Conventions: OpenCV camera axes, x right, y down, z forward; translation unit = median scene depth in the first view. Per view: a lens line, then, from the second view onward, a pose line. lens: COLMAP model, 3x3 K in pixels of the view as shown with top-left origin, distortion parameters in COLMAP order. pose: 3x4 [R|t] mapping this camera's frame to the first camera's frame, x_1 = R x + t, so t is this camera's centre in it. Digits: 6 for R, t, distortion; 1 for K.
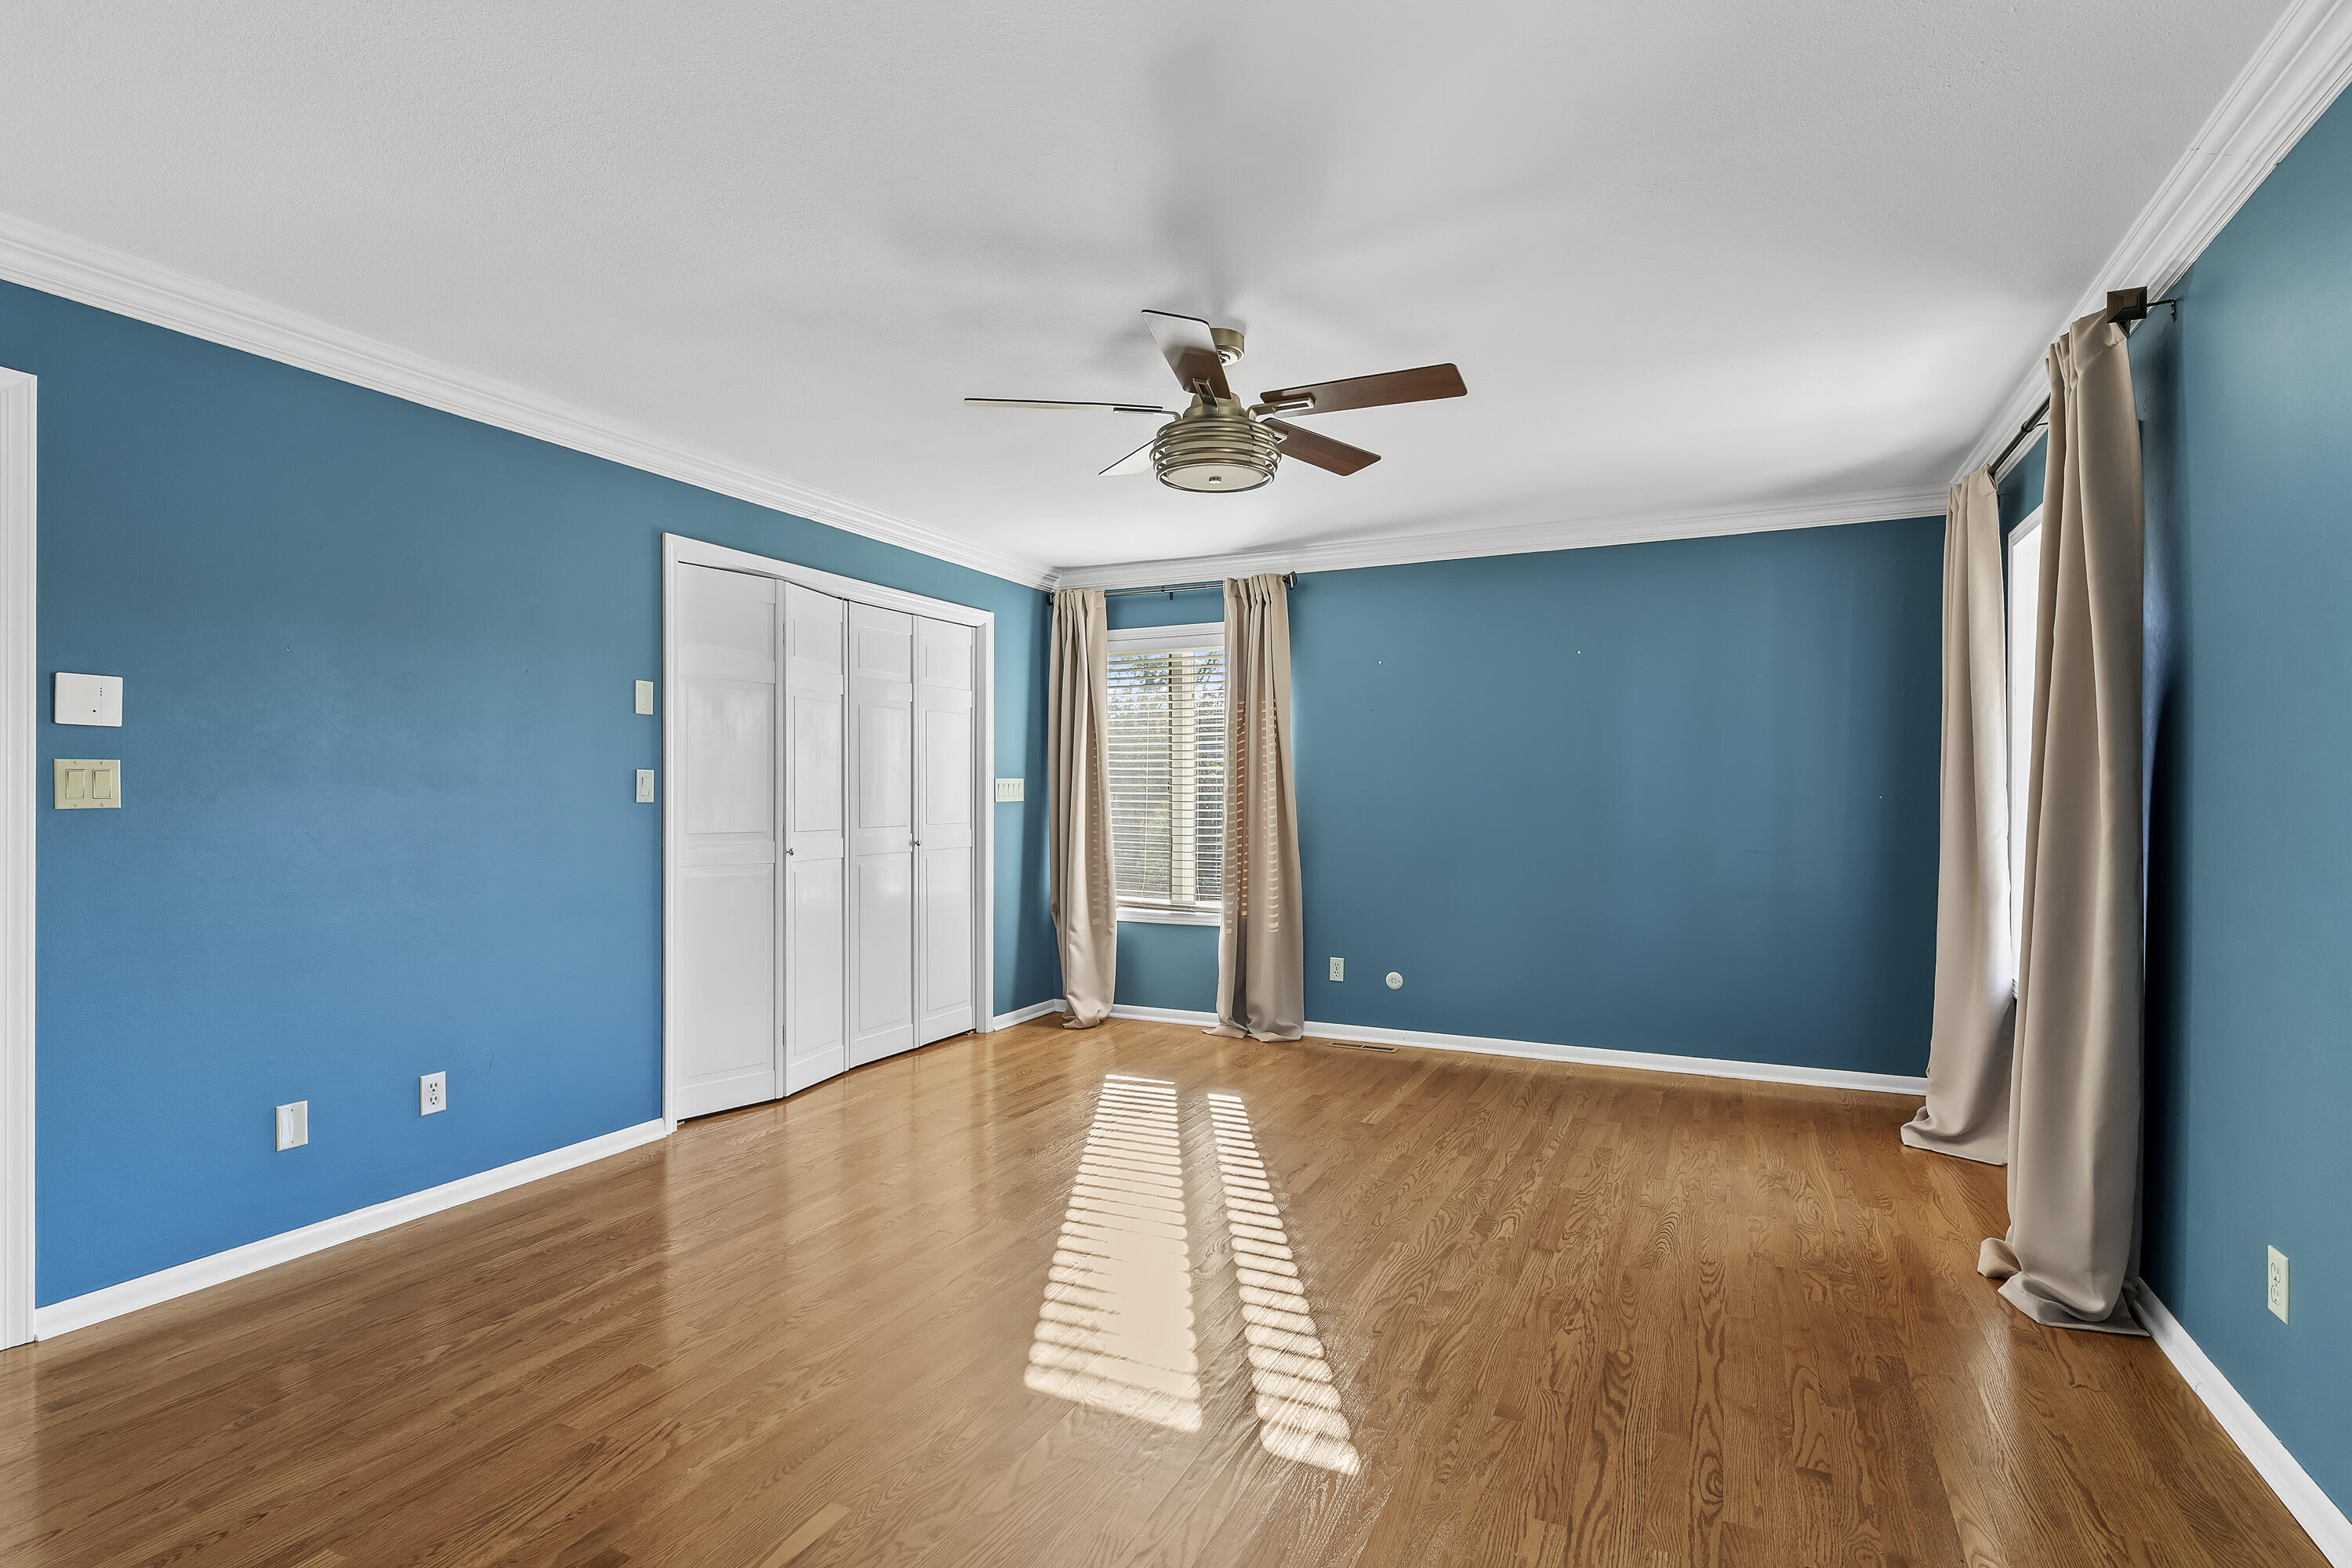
lens RADIAL K [[1130.2, 0, 1163.7], [0, 1130.2, 790.2], [0, 0, 1]] dist [0.001094, -0.001007]
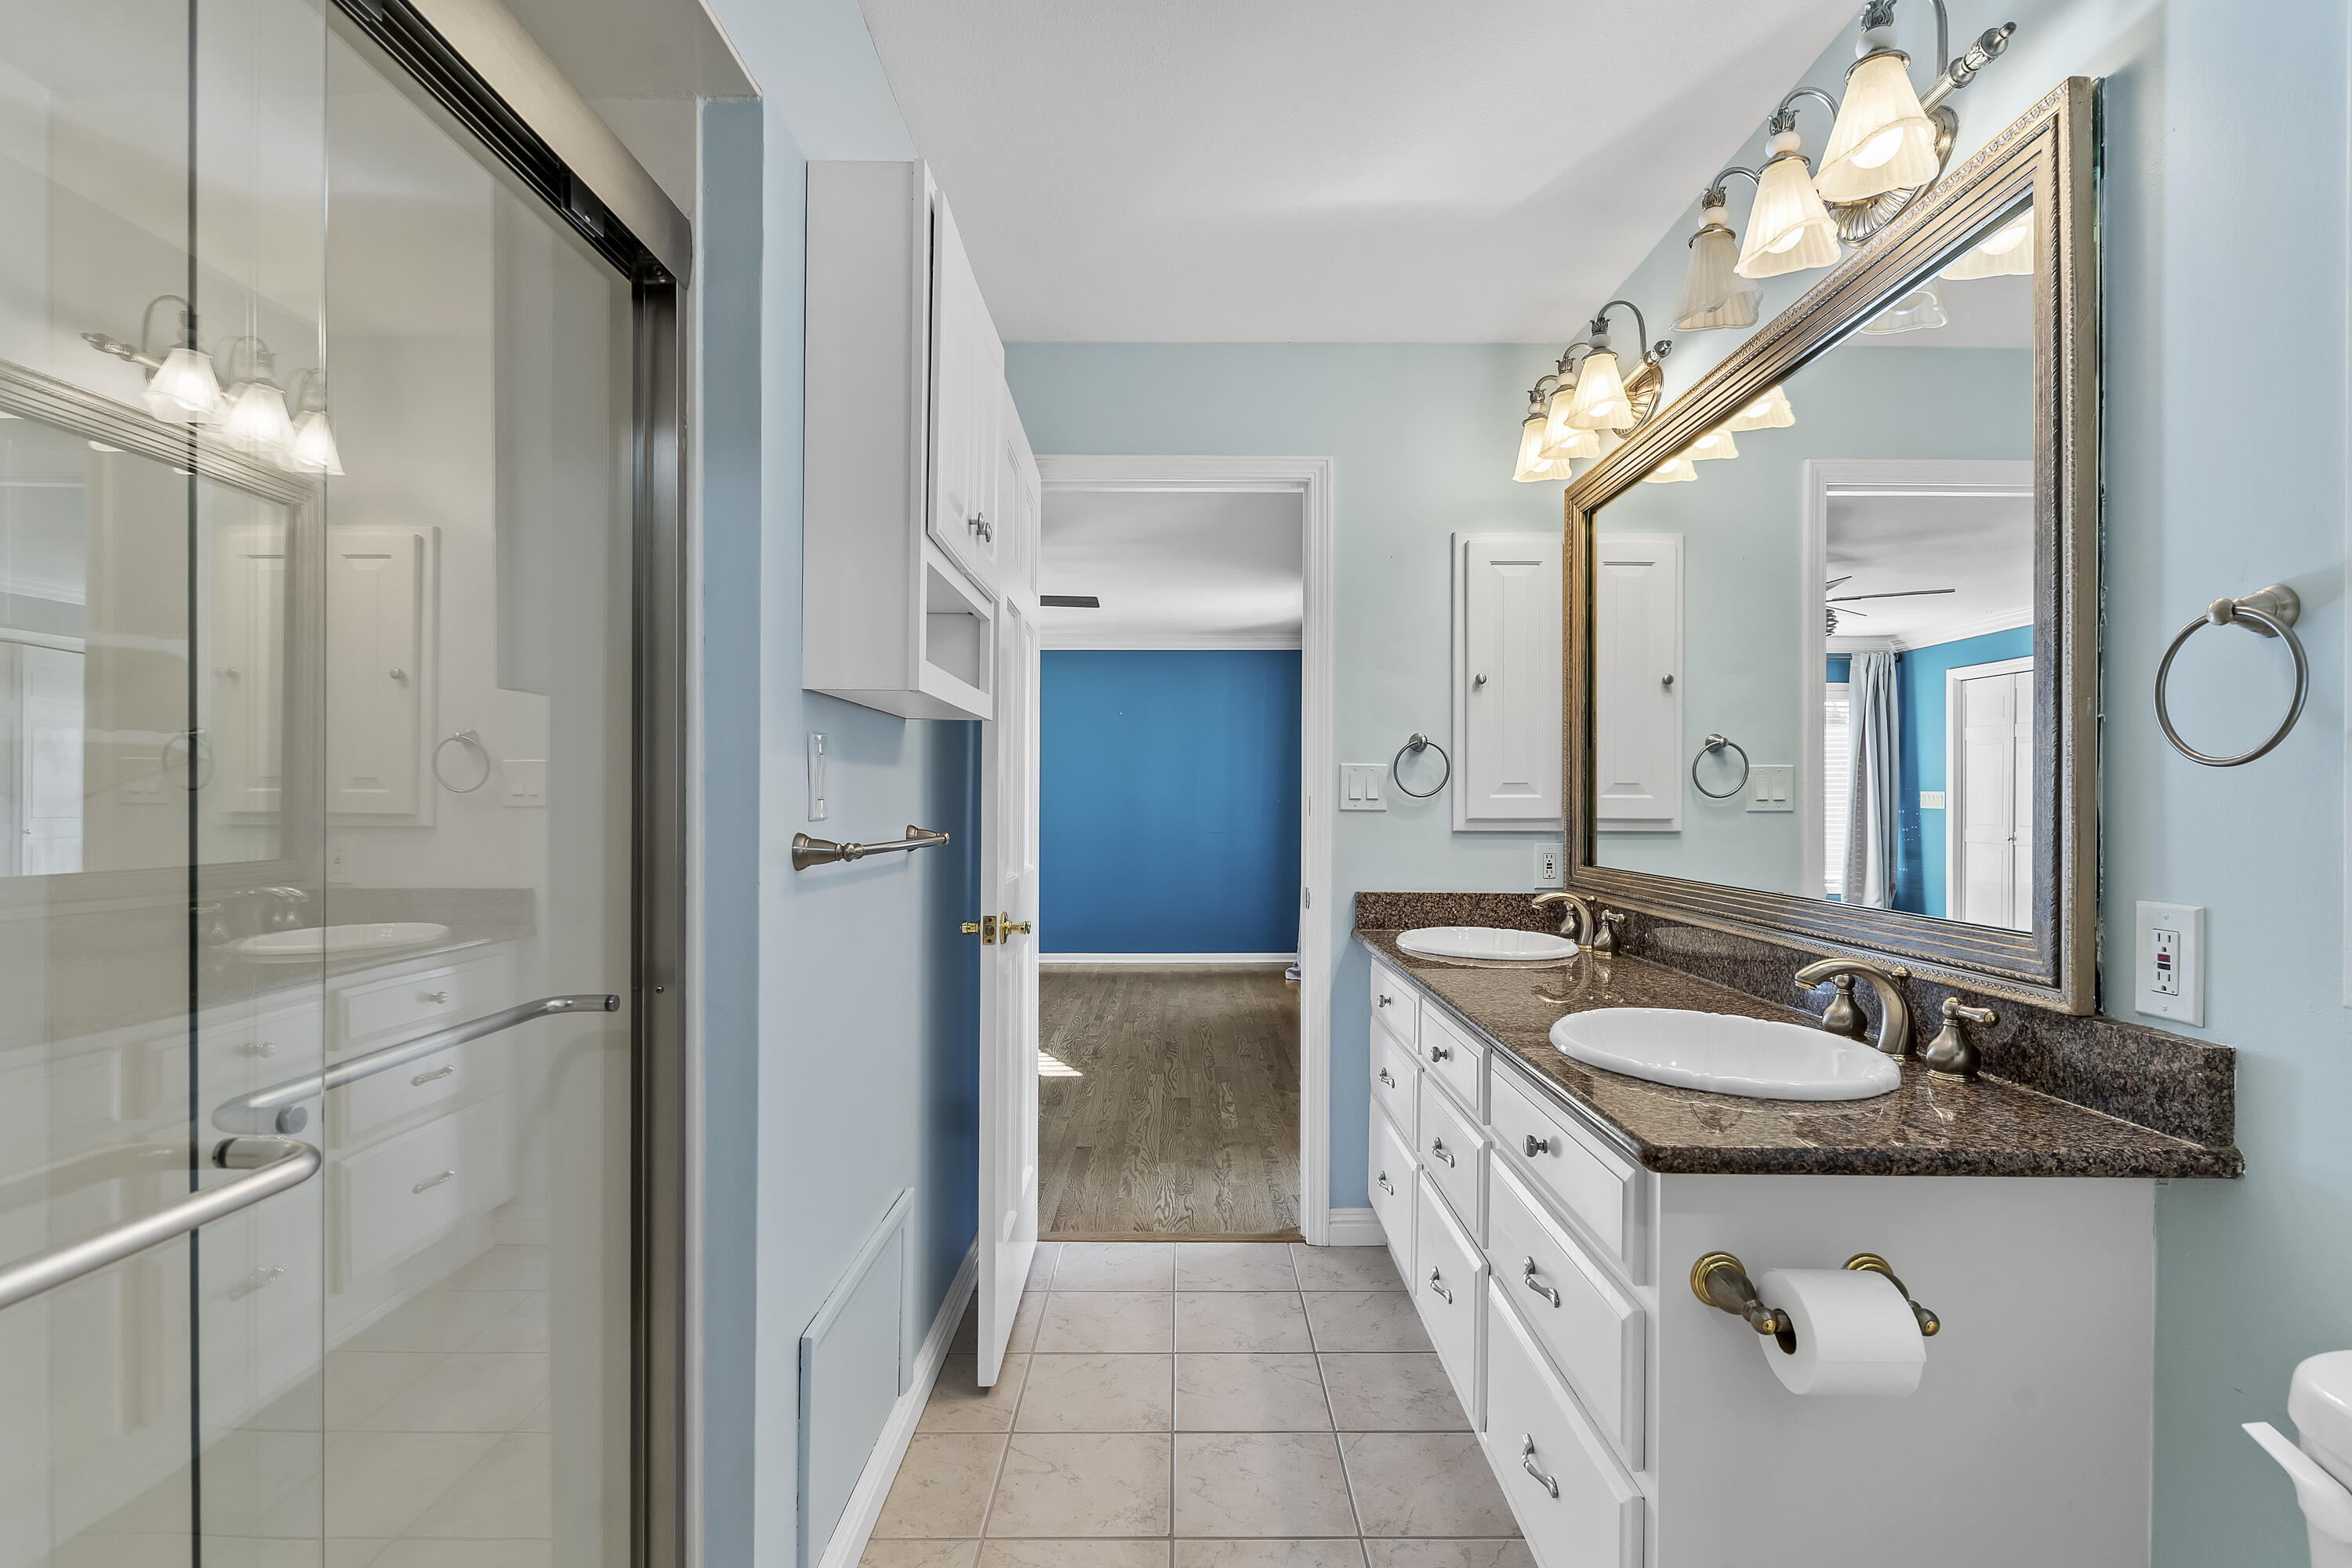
lens RADIAL K [[1130.2, 0, 1178.8], [0, 1130.2, 791.4], [0, 0, 1]] dist [0.001094, -0.001007]
pose [[0.895542, -0.001650, 0.444975, -0.433210], [0.007268, 0.999914, -0.010918, 0.014448], [-0.444919, 0.013012, 0.895476, -0.765848]]
